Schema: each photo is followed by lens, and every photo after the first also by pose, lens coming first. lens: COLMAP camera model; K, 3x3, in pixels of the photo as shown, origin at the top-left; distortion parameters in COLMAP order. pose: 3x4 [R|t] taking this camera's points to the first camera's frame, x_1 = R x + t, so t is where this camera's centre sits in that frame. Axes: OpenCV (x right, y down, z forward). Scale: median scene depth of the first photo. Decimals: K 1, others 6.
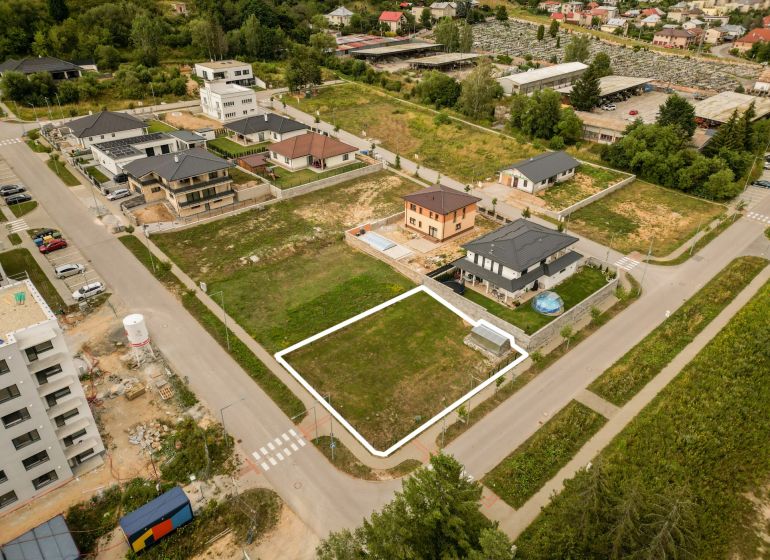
lens RADIAL K [[535.1, 0, 385.0], [0, 535.1, 280.0], [0, 0, 1]] dist [0.064810, -0.000984]
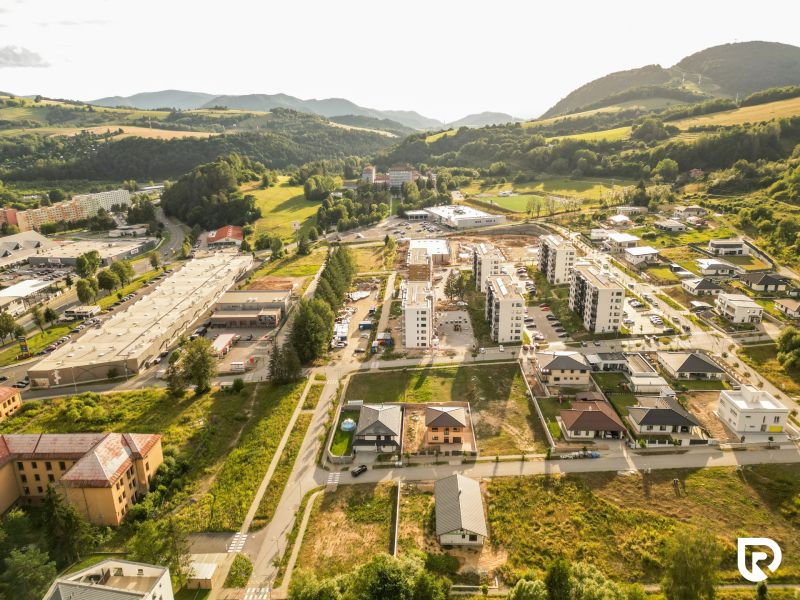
lens RADIAL K [[554.2, 0, 397.5], [0, 554.2, 301.8], [0, 0, 1]] dist [0.091020, -0.090656]
pose [[-0.701619, 0.232913, -0.673411, 1.200182], [-0.344978, 0.715891, 0.607034, -1.309923], [0.623475, 0.658218, -0.421933, 1.395087]]
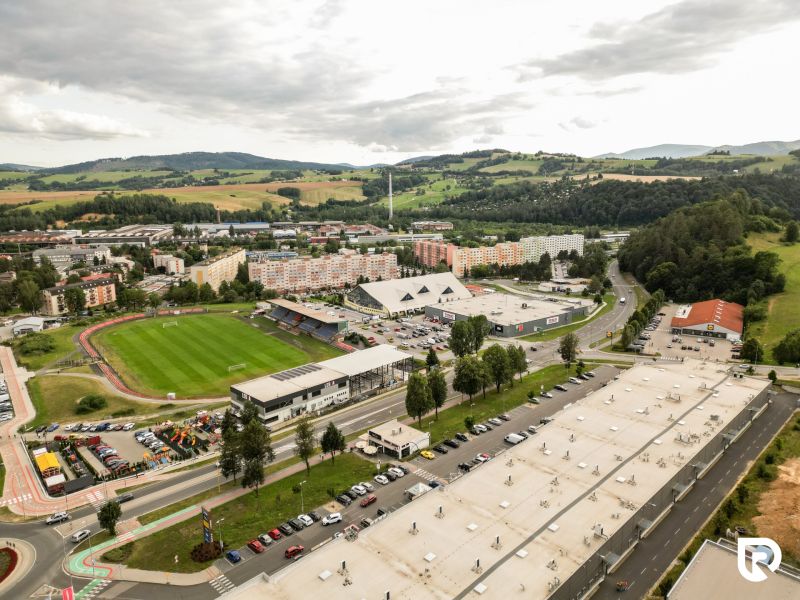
lens RADIAL K [[554.2, 0, 397.5], [0, 554.2, 301.8], [0, 0, 1]] dist [0.091020, -0.090656]
pose [[-0.999861, 0.016646, 0.000274, 0.351126], [0.012478, 0.738415, 0.674232, -0.184126], [0.011021, 0.674142, -0.738520, -0.009224]]
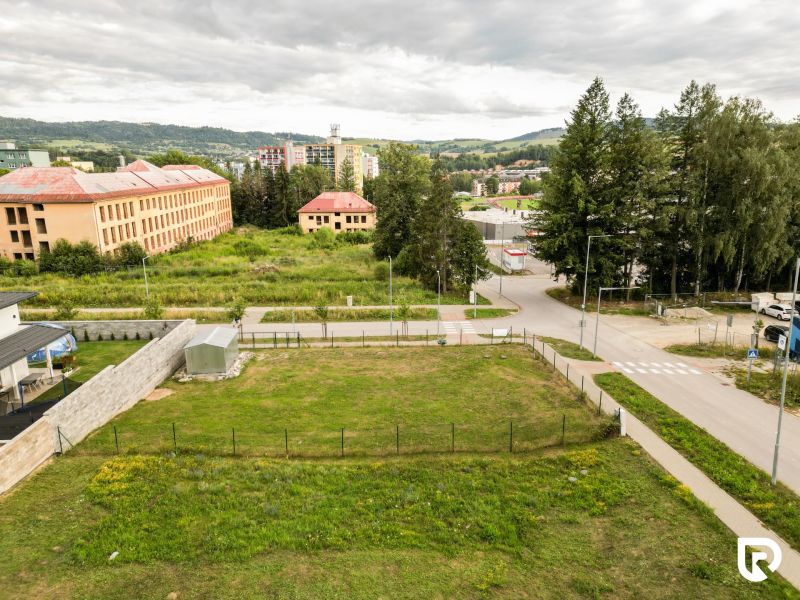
lens RADIAL K [[554.2, 0, 397.5], [0, 554.2, 301.8], [0, 0, 1]] dist [0.091020, -0.090656]
pose [[-0.754430, -0.150172, 0.638970, -0.229887], [0.342584, 0.740277, 0.578469, -0.147577], [-0.559885, 0.655316, -0.507041, 0.881113]]
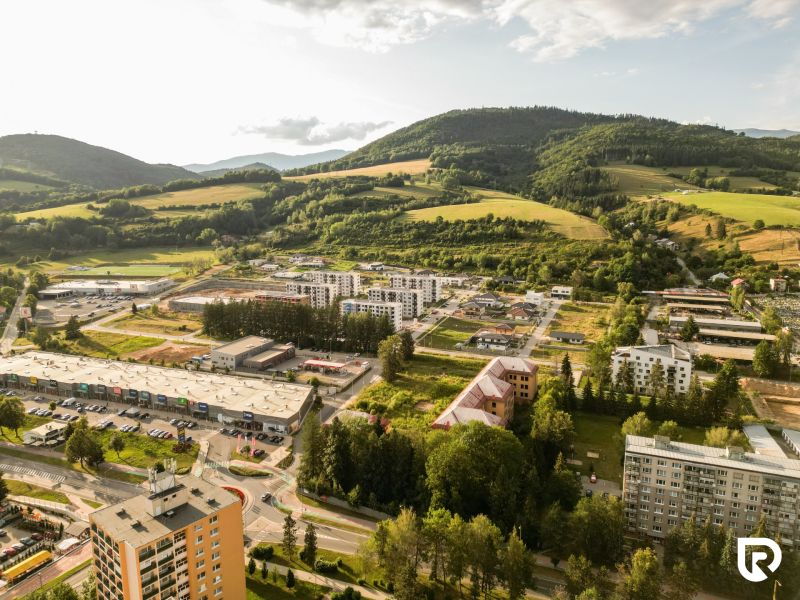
lens RADIAL K [[554.2, 0, 397.5], [0, 554.2, 301.8], [0, 0, 1]] dist [0.091020, -0.090656]
pose [[0.394698, 0.169794, -0.902986, 2.857523], [-0.461564, 0.886413, -0.035073, 0.122613], [0.794463, 0.430629, 0.428236, -0.988805]]
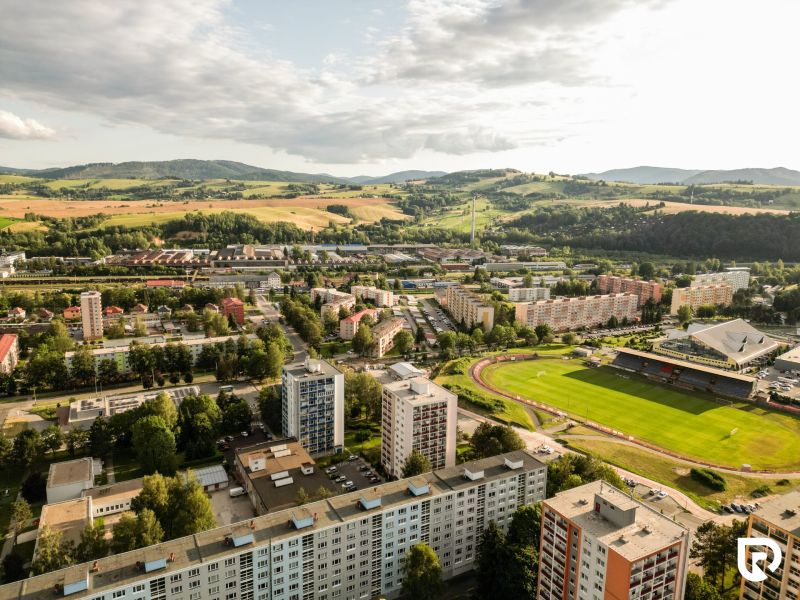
lens RADIAL K [[554.2, 0, 397.5], [0, 554.2, 301.8], [0, 0, 1]] dist [0.091020, -0.090656]
pose [[-0.998516, -0.003551, -0.054337, 2.613932], [-0.038511, 0.751516, 0.658589, -0.336651], [0.038497, 0.659705, -0.750538, -0.196147]]
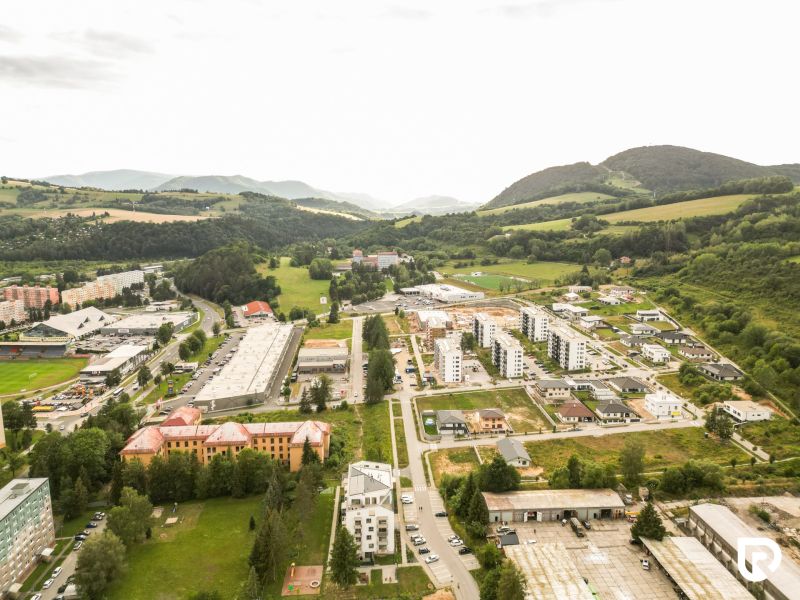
lens RADIAL K [[554.2, 0, 397.5], [0, 554.2, 301.8], [0, 0, 1]] dist [0.091020, -0.090656]
pose [[-0.635437, 0.144189, -0.758571, 2.359564], [-0.386536, 0.791054, 0.474156, -1.680613], [0.668438, 0.594511, -0.446931, 1.605246]]
